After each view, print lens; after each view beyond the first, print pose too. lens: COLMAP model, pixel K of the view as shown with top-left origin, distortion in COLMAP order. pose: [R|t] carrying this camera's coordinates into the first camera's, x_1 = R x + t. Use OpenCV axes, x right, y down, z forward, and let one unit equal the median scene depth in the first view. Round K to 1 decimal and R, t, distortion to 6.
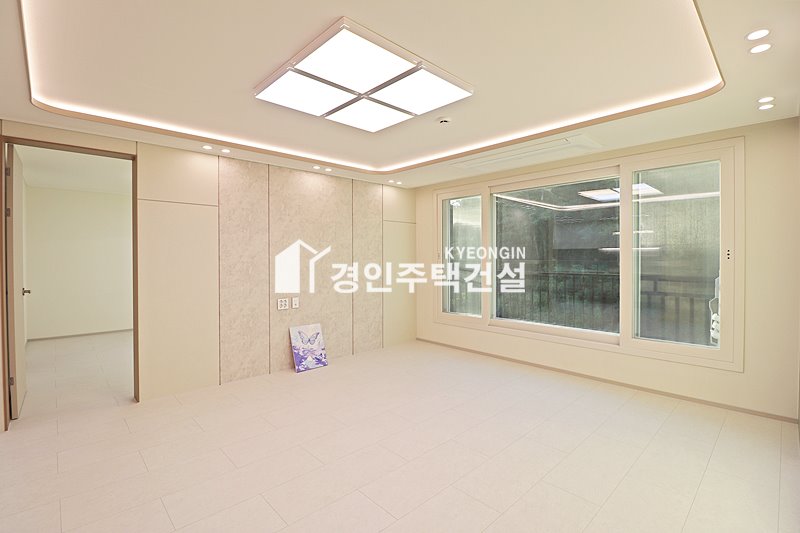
lens RADIAL K [[371.0, 0, 400.2], [0, 371.0, 260.9], [0, 0, 1]] dist [0.002461, -0.015144]
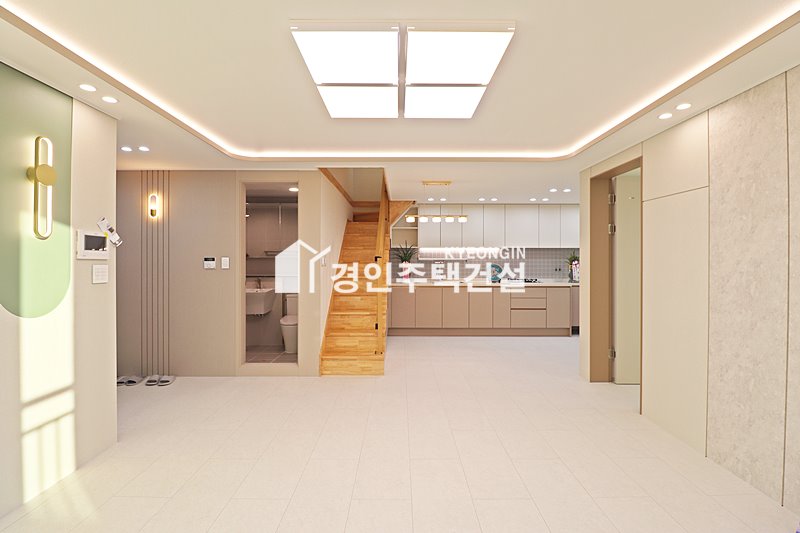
lens RADIAL K [[371.0, 0, 400.2], [0, 371.0, 260.9], [0, 0, 1]] dist [0.002461, -0.015144]
pose [[-0.685443, 0.002466, -0.728122, 0.319035], [-0.008036, 0.999908, 0.010952, -0.015161], [0.728082, 0.013359, -0.685360, 0.929776]]
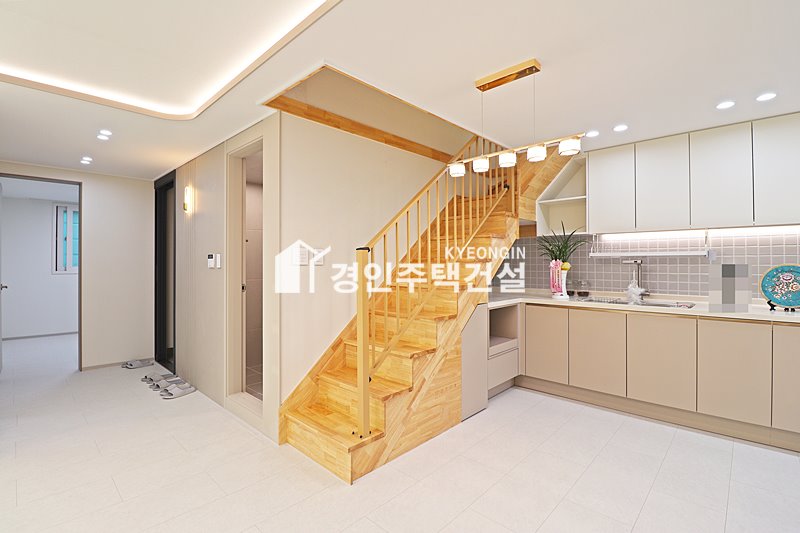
lens RADIAL K [[371.0, 0, 400.2], [0, 371.0, 260.9], [0, 0, 1]] dist [0.002461, -0.015144]
pose [[-0.998718, 0.002966, -0.050523, -0.414161], [0.002769, 0.999988, 0.003972, 0.001773], [0.050534, 0.003827, -0.998715, 0.721703]]
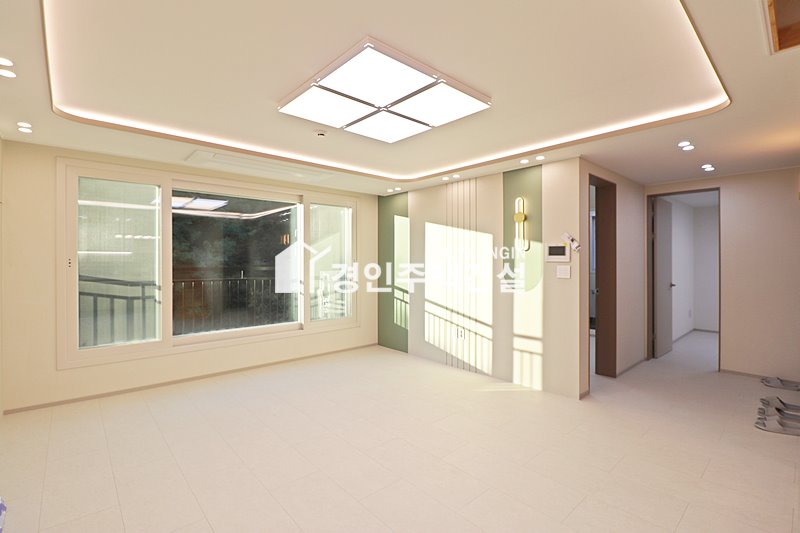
lens RADIAL K [[369.6, 0, 399.4], [0, 369.6, 265.1], [0, 0, 1]] dist [-0.000526, -0.010004]
pose [[0.028610, -0.007523, 0.999562, -0.644642], [0.009744, 0.999926, 0.007247, -0.010700], [-0.999543, 0.009532, 0.028681, 0.532240]]
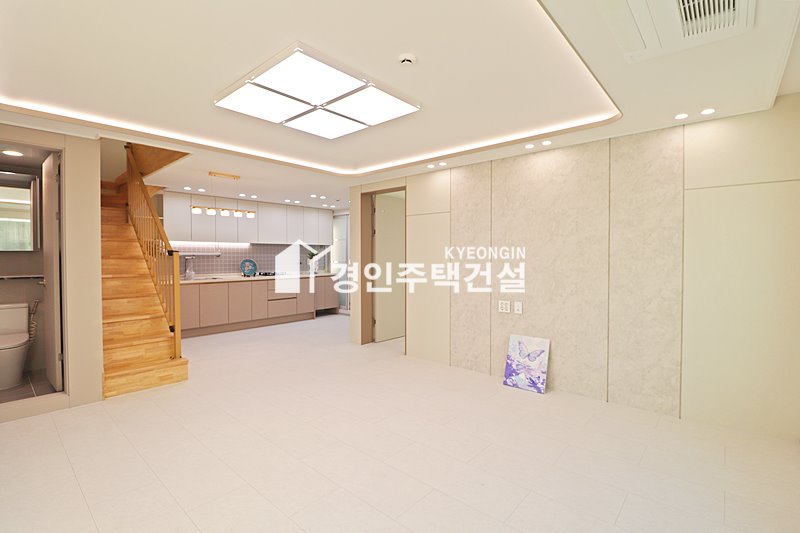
lens RADIAL K [[372.5, 0, 401.3], [0, 372.5, 263.7], [0, 0, 1]] dist [-0.001028, -0.000363]
pose [[0.090505, 0.021991, -0.995653, 0.580340], [-0.010402, 0.999723, 0.021136, -0.007612], [0.995842, 0.008444, 0.090709, 0.657245]]
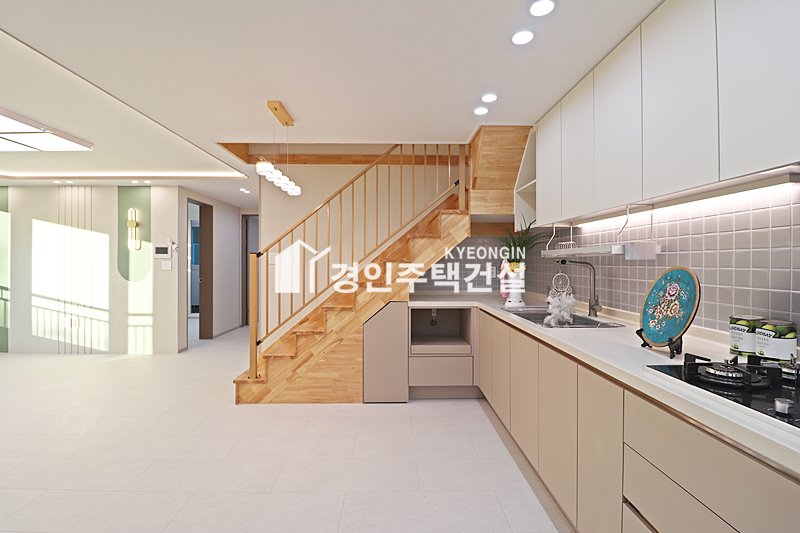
lens RADIAL K [[369.6, 0, 399.4], [0, 369.6, 265.1], [0, 0, 1]] dist [-0.000526, -0.010004]
pose [[-0.738721, -0.003535, 0.674002, -1.158775], [0.004767, 0.999934, 0.010468, 0.005798], [-0.673994, 0.010946, -0.738655, 0.556993]]
